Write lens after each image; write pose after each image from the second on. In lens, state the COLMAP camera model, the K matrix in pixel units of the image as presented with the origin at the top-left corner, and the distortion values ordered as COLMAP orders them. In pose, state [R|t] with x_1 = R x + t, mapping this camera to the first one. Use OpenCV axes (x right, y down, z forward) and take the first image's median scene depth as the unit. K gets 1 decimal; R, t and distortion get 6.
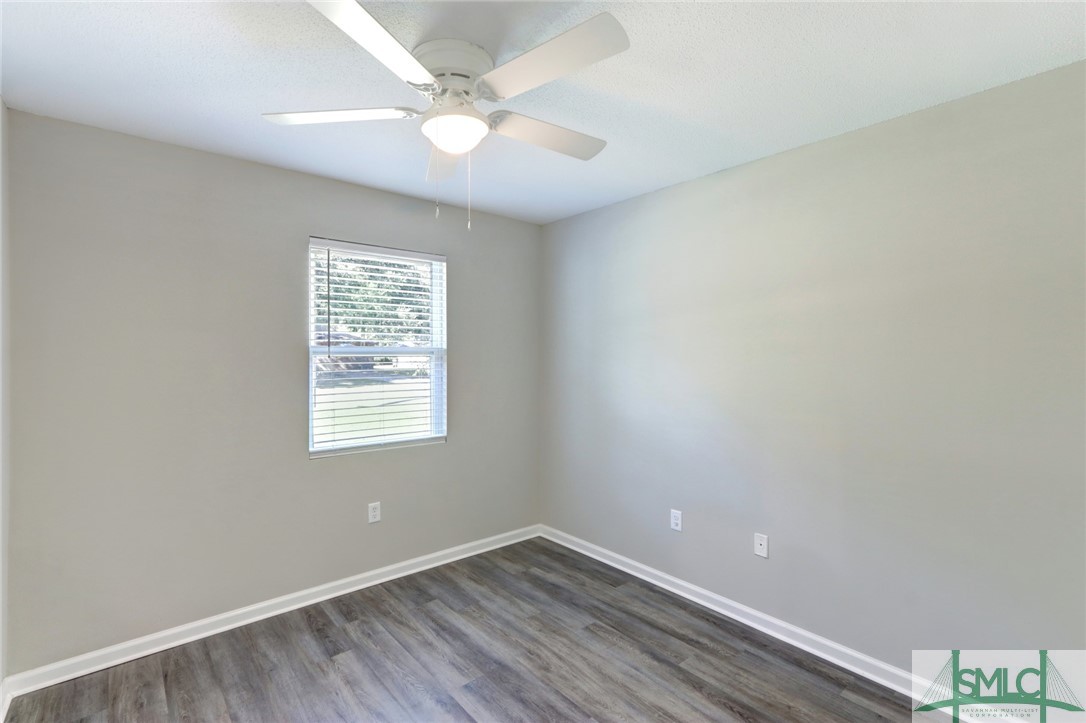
lens RADIAL K [[499.2, 0, 536.6], [0, 499.2, 355.2], [0, 0, 1]] dist [0.002248, 0.000769]
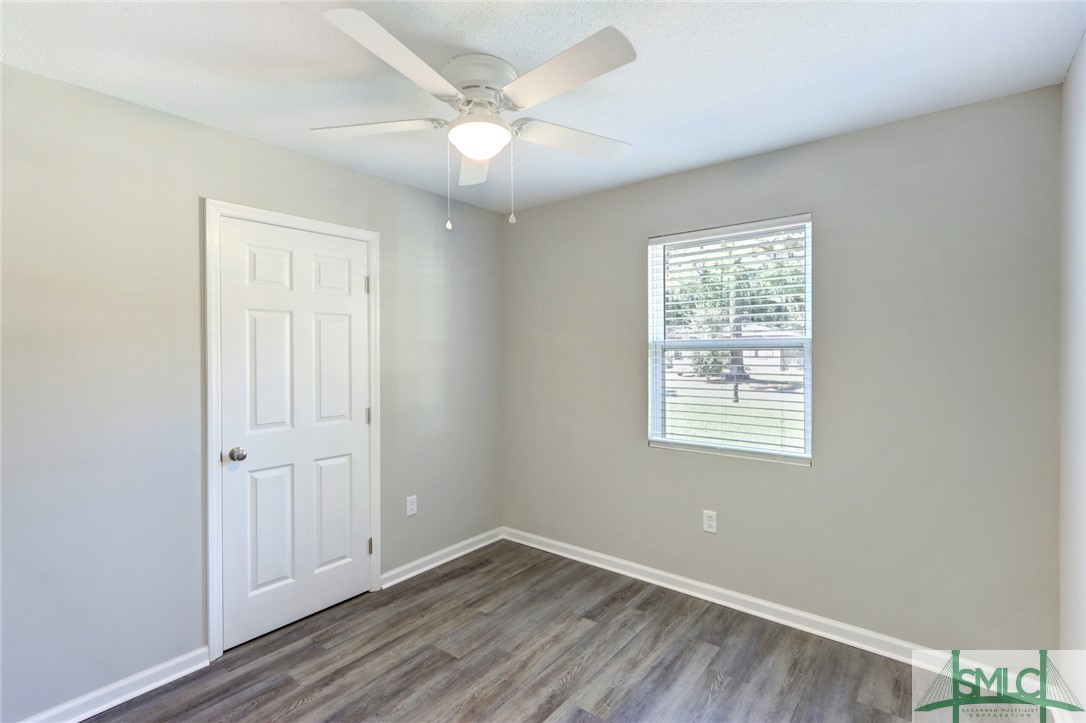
lens RADIAL K [[499.2, 0, 536.6], [0, 499.2, 355.2], [0, 0, 1]] dist [0.002248, 0.000769]
pose [[0.198407, 0.003358, -0.980114, 0.588540], [-0.000600, 0.999994, 0.003305, 0.010444], [0.980119, -0.000068, 0.198408, 0.596510]]
